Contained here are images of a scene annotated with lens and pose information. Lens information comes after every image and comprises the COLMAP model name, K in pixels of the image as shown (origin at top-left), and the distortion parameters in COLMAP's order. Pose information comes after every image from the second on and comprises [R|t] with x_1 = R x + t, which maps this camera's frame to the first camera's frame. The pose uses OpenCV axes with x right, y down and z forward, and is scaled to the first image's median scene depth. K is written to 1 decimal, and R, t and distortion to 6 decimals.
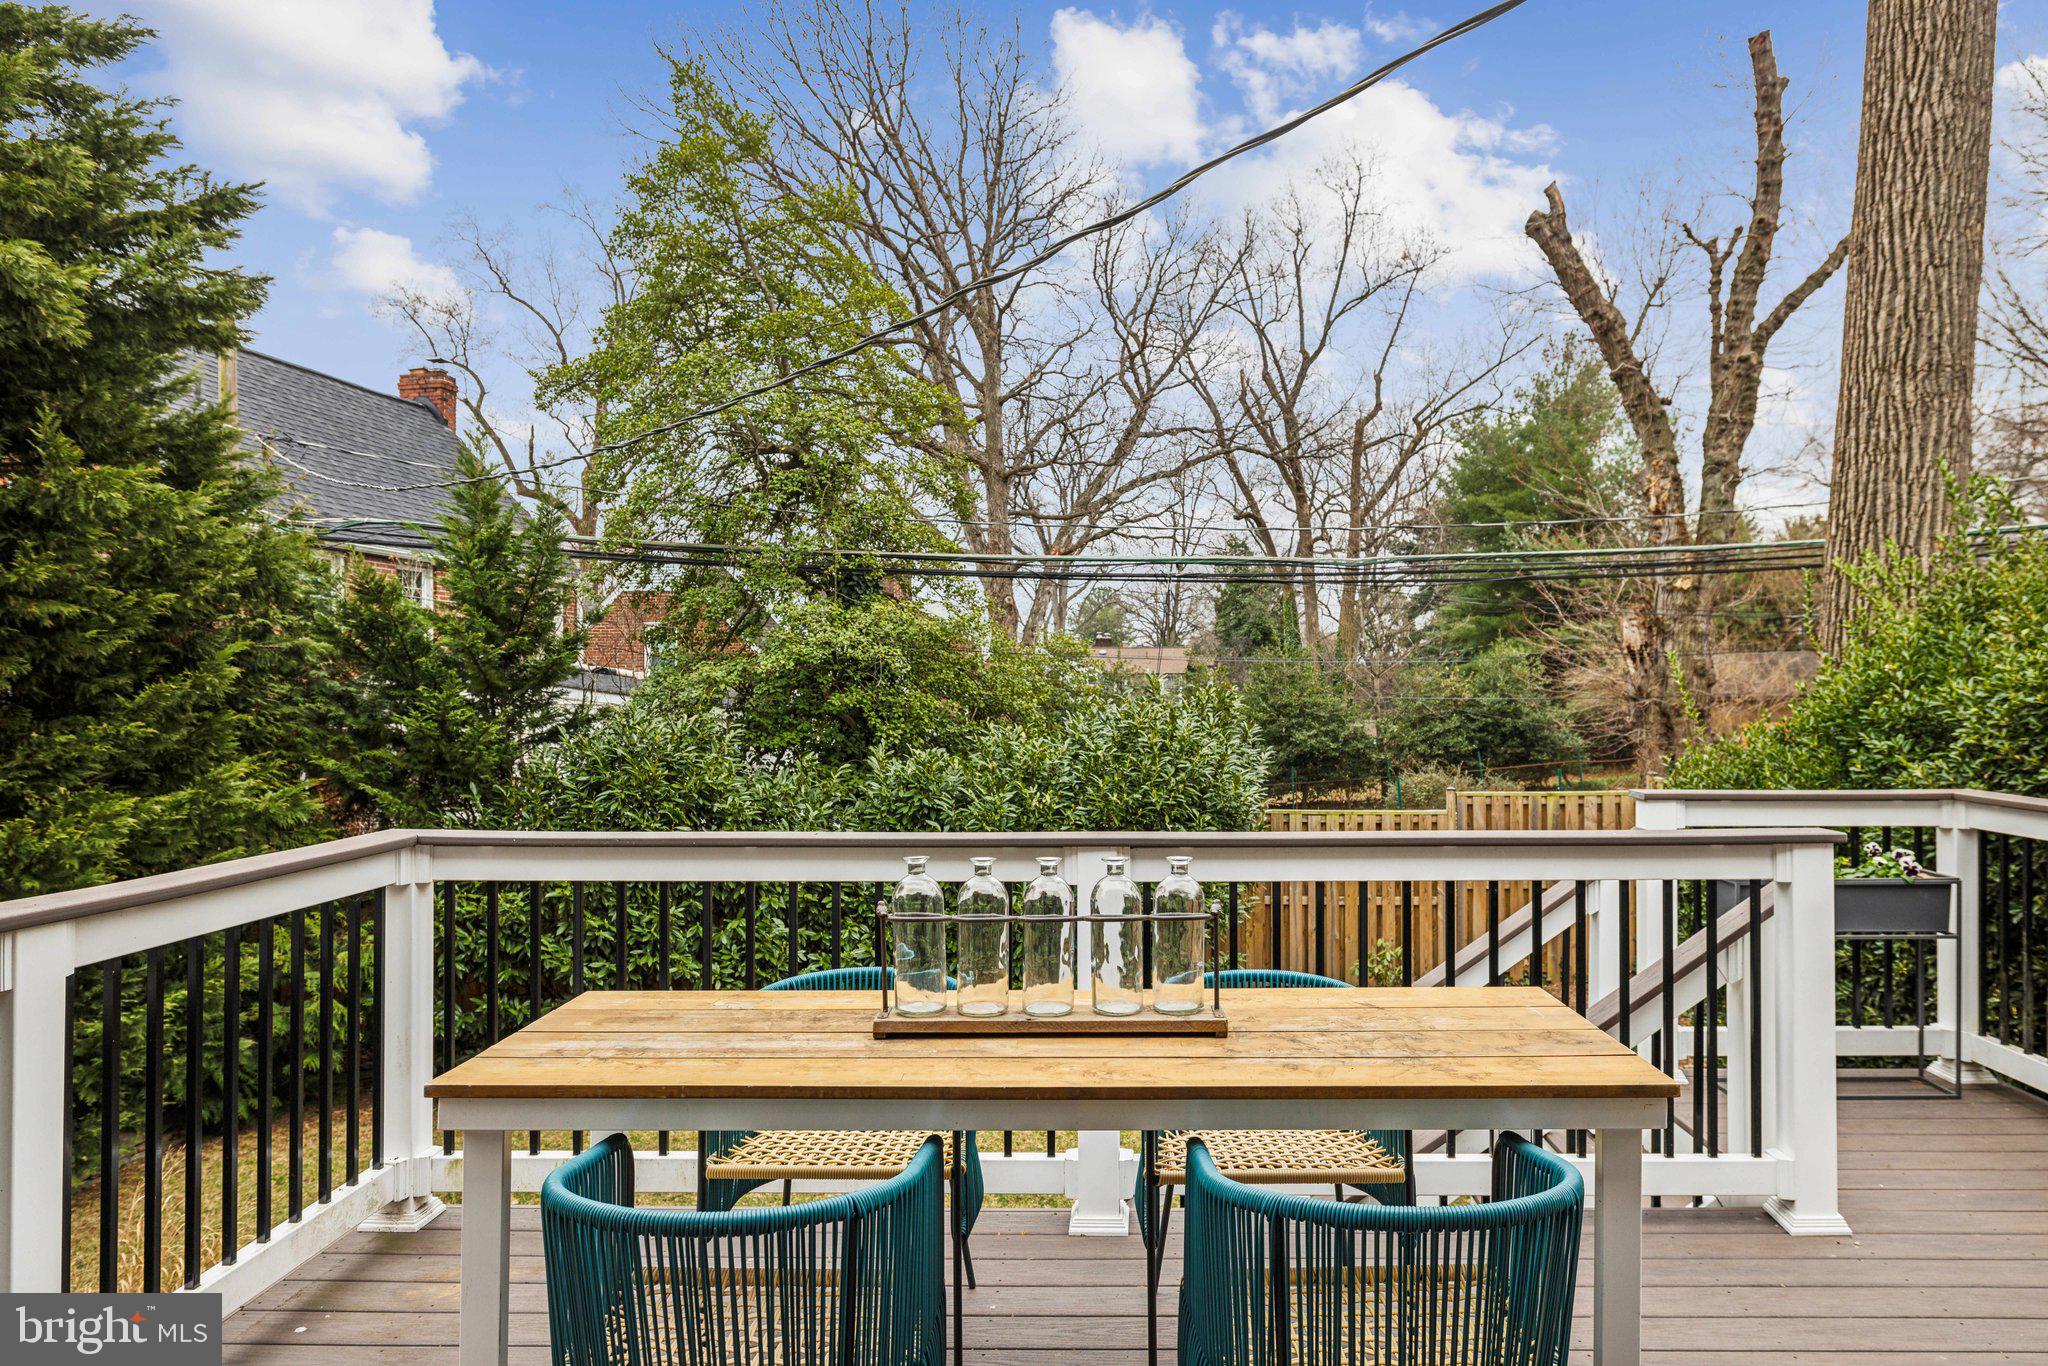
lens RADIAL K [[1319.5, 0, 1111.3], [0, 1319.5, 694.9], [0, 0, 1]] dist [-0.010269, -0.000119]
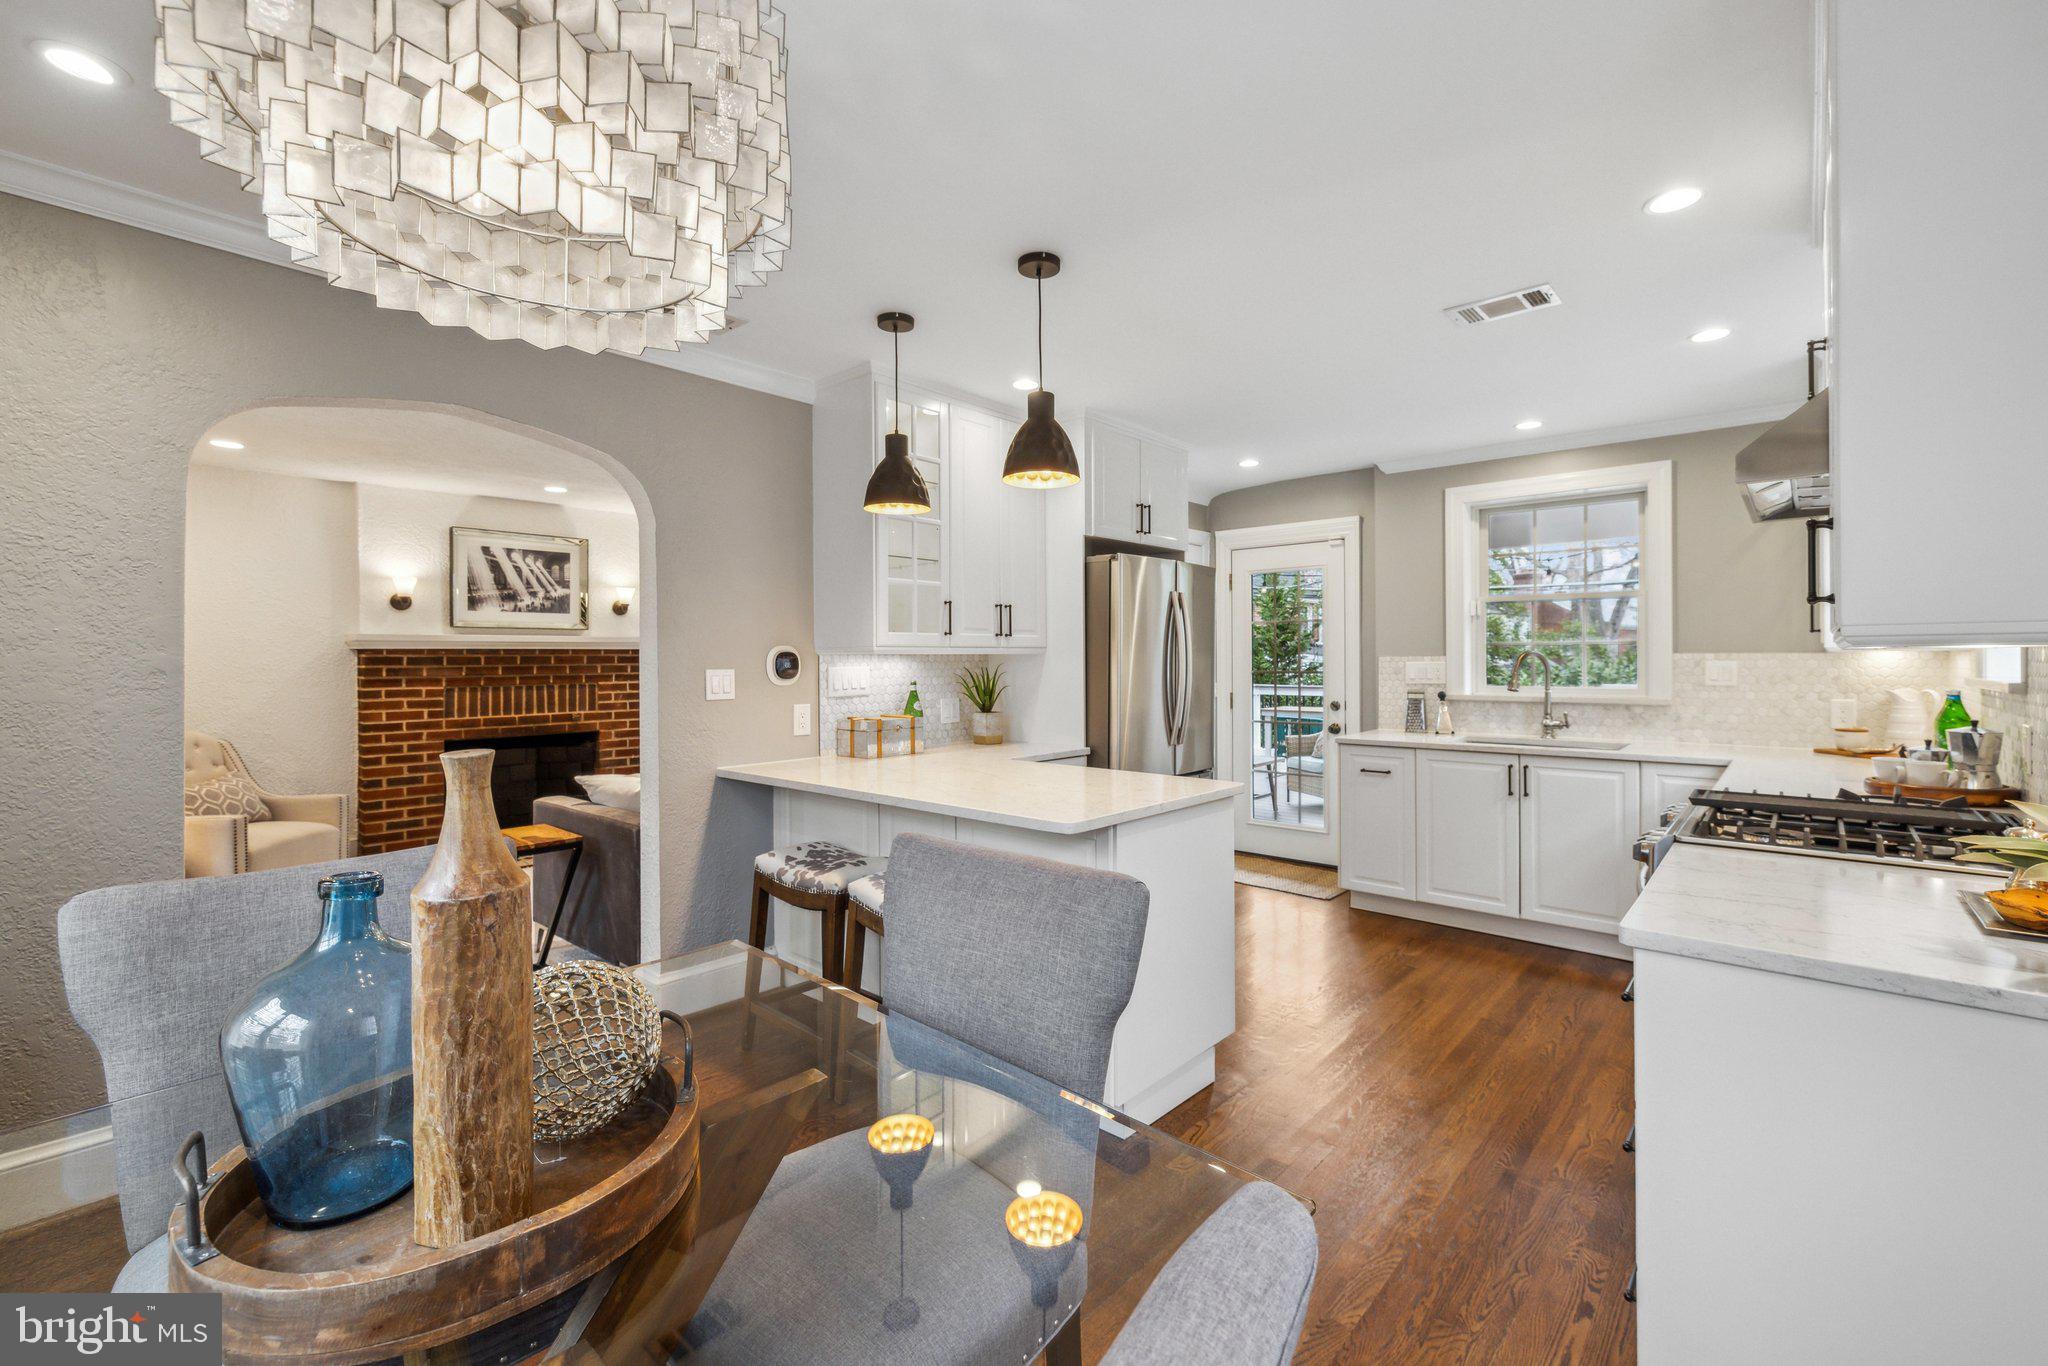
lens RADIAL K [[877.3, 0, 1034.3], [0, 877.3, 658.1], [0, 0, 1]] dist [0.002832, 0.000205]
pose [[0.746308, -0.006148, -0.665572, 0.285802], [0.007409, 0.999972, -0.000929, -0.001079], [0.665560, -0.004238, 0.746333, -0.532630]]
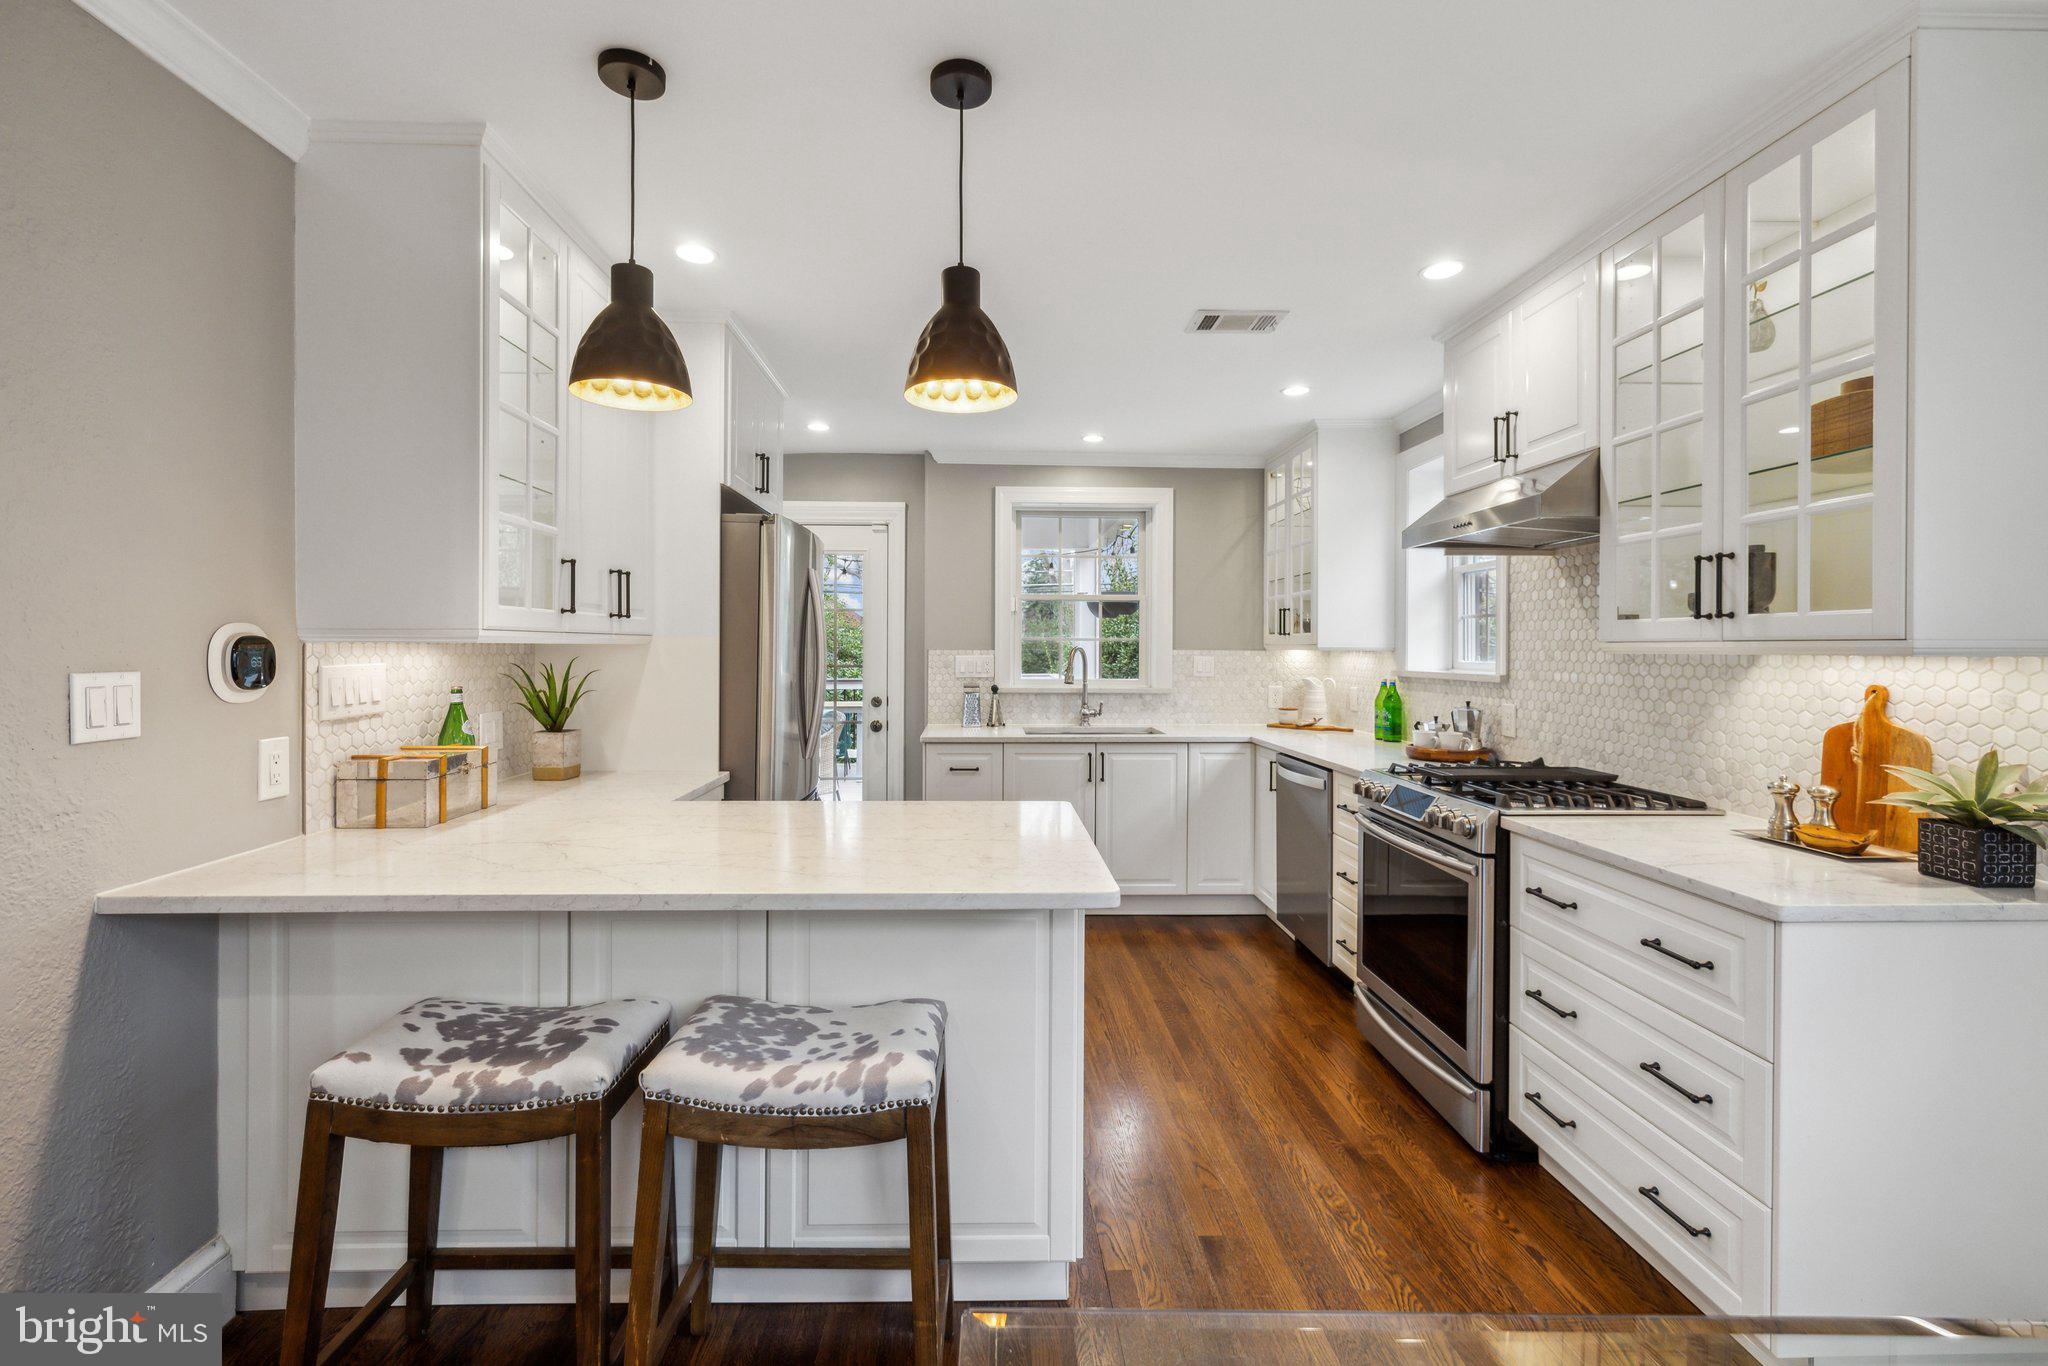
lens RADIAL K [[877.3, 0, 1003.0], [0, 877.3, 654.1], [0, 0, 1]] dist [0.002832, 0.000205]
pose [[0.999798, 0.003120, 0.019868, 0.169244], [-0.003279, 0.999963, 0.007991, -0.002326], [-0.019842, -0.008055, 0.999771, -0.520255]]
